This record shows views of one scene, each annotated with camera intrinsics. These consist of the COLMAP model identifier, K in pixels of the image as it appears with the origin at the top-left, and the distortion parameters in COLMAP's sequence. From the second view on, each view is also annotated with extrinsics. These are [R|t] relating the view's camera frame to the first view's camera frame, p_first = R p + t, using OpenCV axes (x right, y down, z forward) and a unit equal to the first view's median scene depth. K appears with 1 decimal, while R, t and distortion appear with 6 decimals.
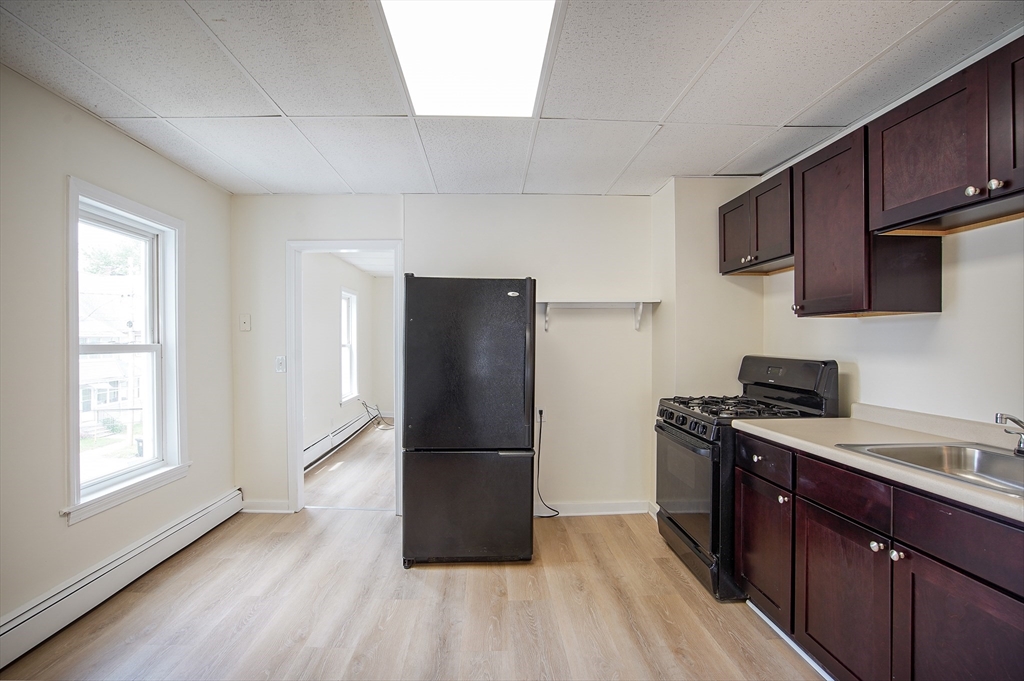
lens RADIAL K [[484.3, 0, 505.5], [0, 484.3, 336.8], [0, 0, 1]] dist [-0.058203, 0.034517]
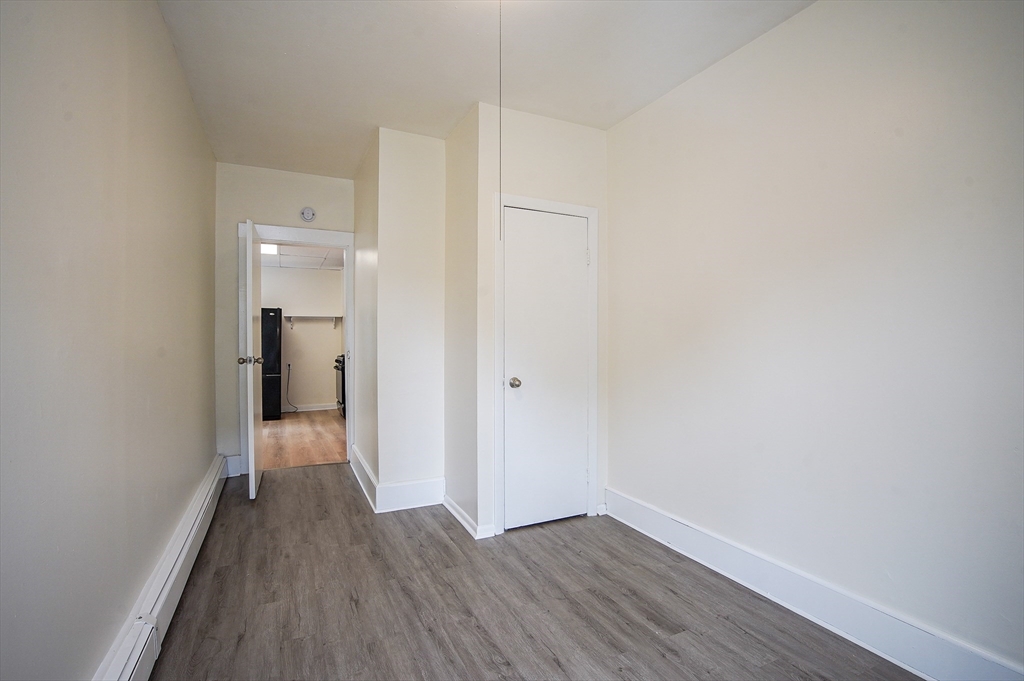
lens RADIAL K [[484.3, 0, 505.5], [0, 484.3, 336.8], [0, 0, 1]] dist [-0.058203, 0.034517]
pose [[0.915752, 0.001504, 0.401740, 0.127447], [-0.003573, 0.999984, 0.004403, 0.015367], [-0.401727, -0.005467, 0.915743, -1.771066]]
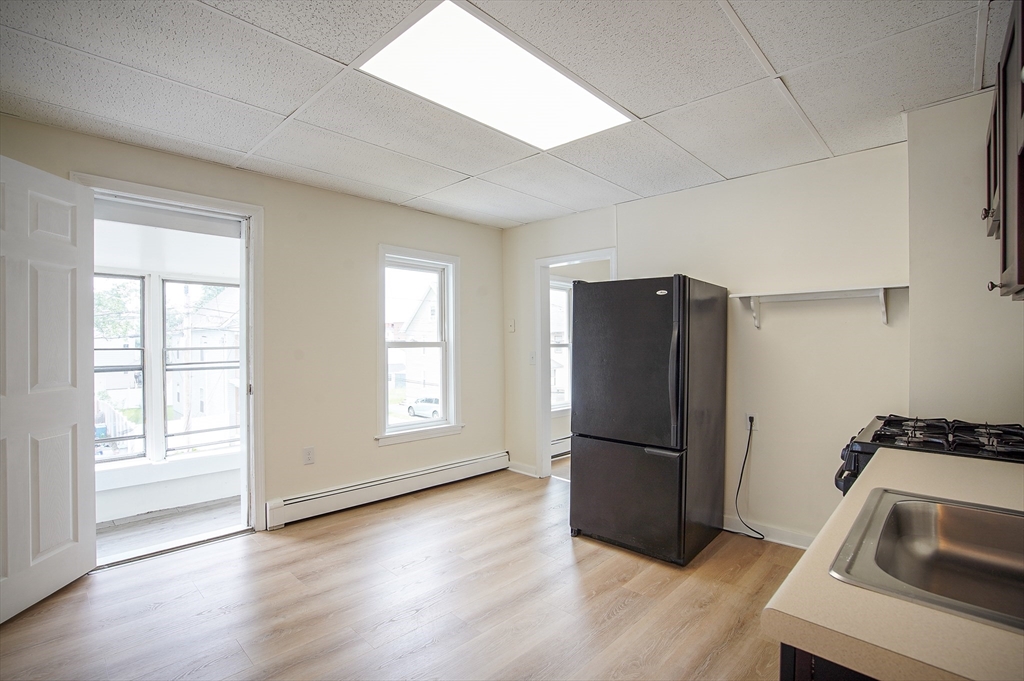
lens RADIAL K [[484.3, 0, 505.5], [0, 484.3, 336.8], [0, 0, 1]] dist [-0.058203, 0.034517]
pose [[0.699950, -0.004172, -0.714179, 0.487645], [0.005742, 0.999983, -0.000215, 0.001515], [0.714168, -0.003950, 0.699963, 0.073368]]
